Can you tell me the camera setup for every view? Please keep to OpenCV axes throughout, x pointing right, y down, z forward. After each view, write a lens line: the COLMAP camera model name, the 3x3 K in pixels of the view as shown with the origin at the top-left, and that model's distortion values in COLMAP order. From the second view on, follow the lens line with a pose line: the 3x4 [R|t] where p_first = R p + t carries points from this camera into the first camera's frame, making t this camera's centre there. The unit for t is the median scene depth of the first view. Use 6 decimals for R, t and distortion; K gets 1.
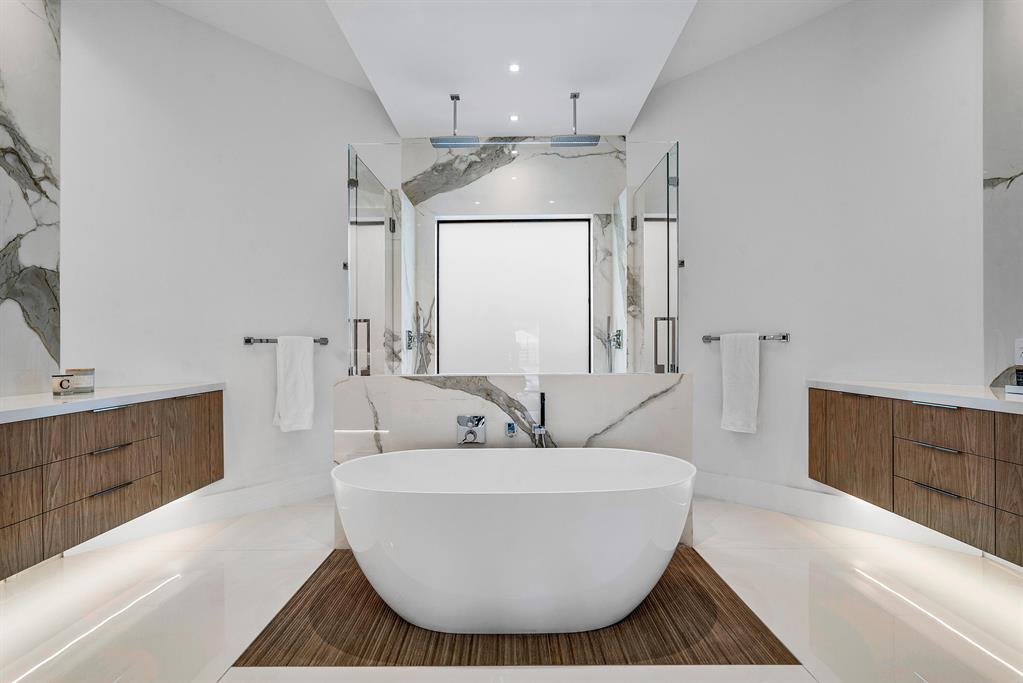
lens RADIAL K [[478.8, 0, 506.2], [0, 478.8, 339.8], [0, 0, 1]] dist [-0.001909, 0.001134]
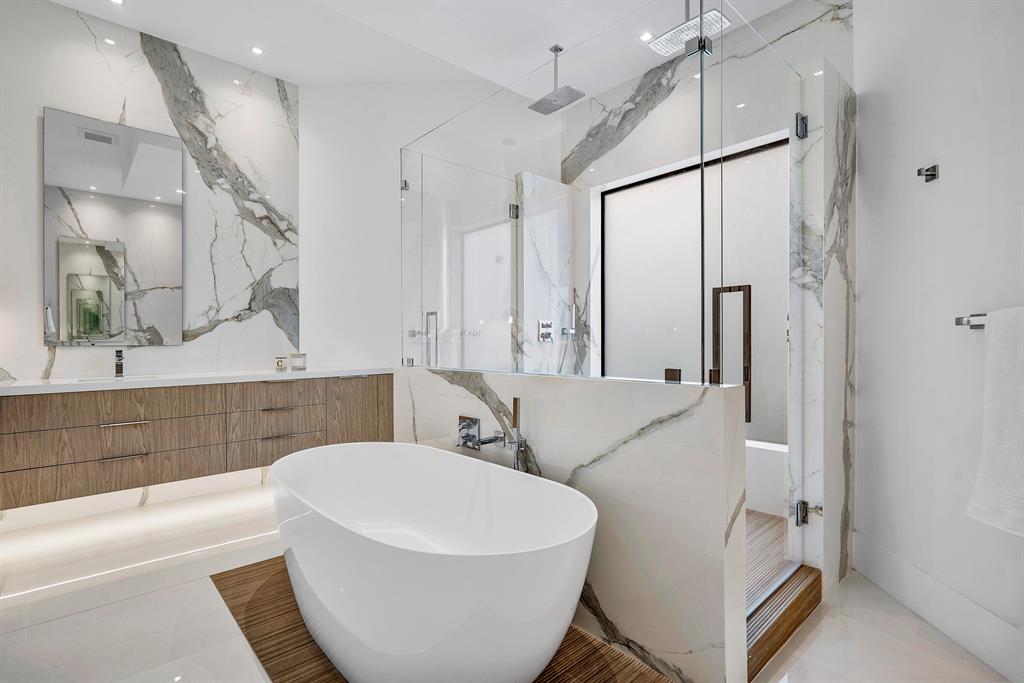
lens RADIAL K [[479.3, 0, 506.7], [0, 479.3, 339.8], [0, 0, 1]] dist [-0.001909, 0.001134]
pose [[0.669134, 0.000841, -0.743141, 0.628914], [0.013845, 0.999812, 0.013598, 0.005647], [0.743013, -0.019387, 0.668996, 0.461921]]
